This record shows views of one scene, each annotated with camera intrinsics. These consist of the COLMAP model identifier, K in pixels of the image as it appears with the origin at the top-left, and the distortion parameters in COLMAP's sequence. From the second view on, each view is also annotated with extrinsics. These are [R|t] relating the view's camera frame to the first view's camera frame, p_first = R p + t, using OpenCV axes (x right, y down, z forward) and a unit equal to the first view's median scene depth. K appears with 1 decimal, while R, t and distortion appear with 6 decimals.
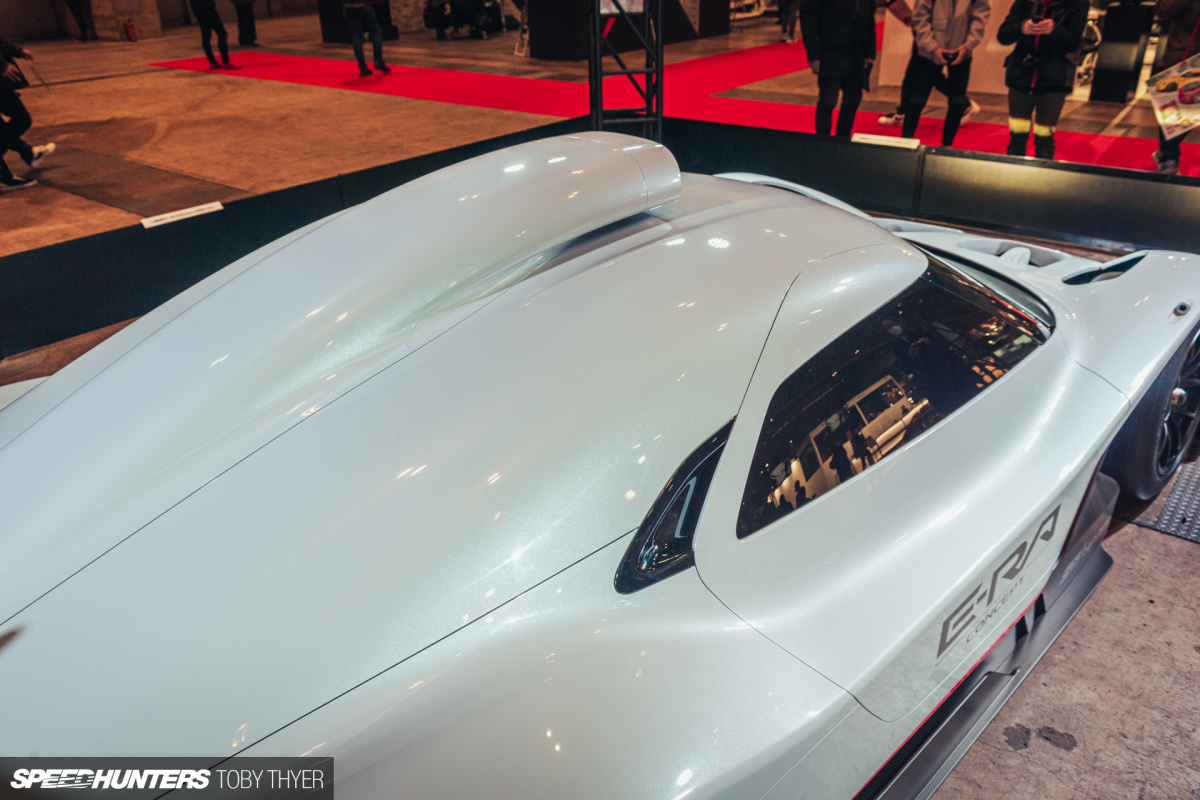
lens RADIAL K [[941.1, 0, 596.2], [0, 941.1, 405.1], [0, 0, 1]] dist [0.005583, -0.005275]
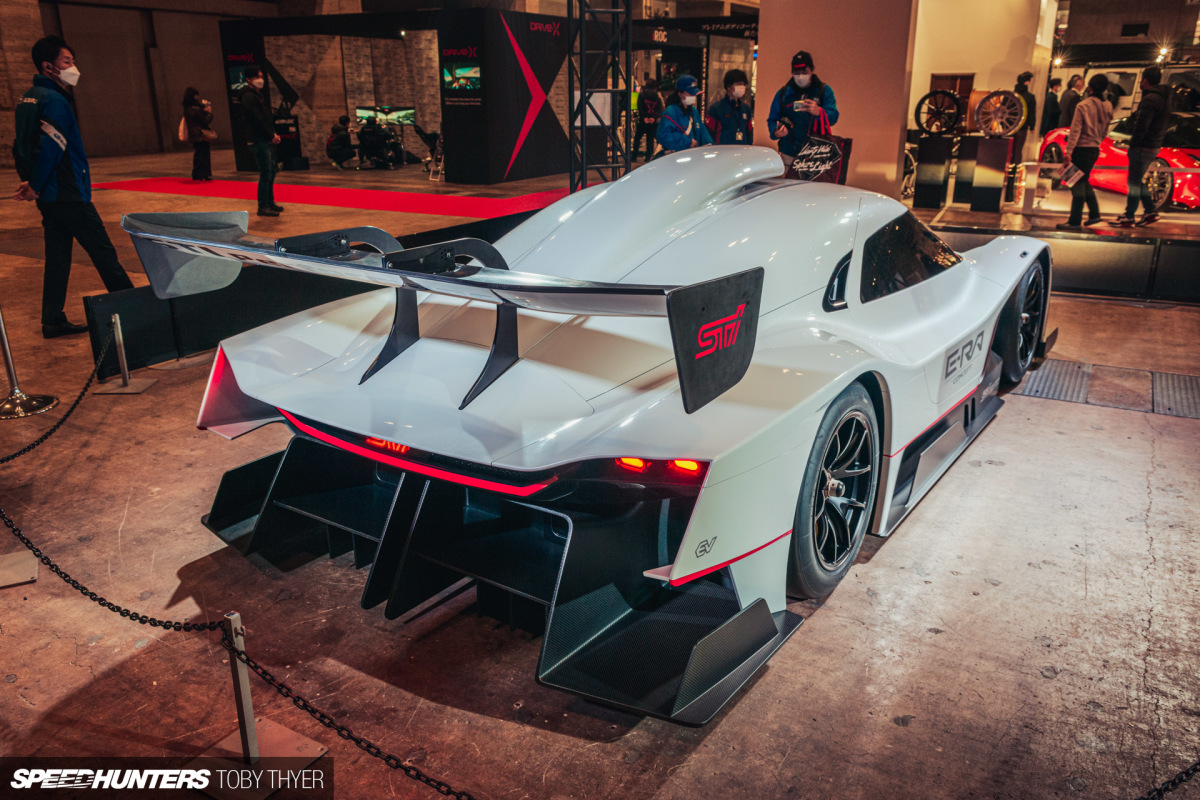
lens RADIAL K [[941.1, 0, 603.2], [0, 941.1, 396.1], [0, 0, 1]] dist [0.005583, -0.005275]
pose [[0.984975, -0.032920, 0.169532, -0.158934], [0.058458, 0.987269, -0.147925, 0.126825], [-0.162504, 0.155613, 0.974360, -0.190160]]
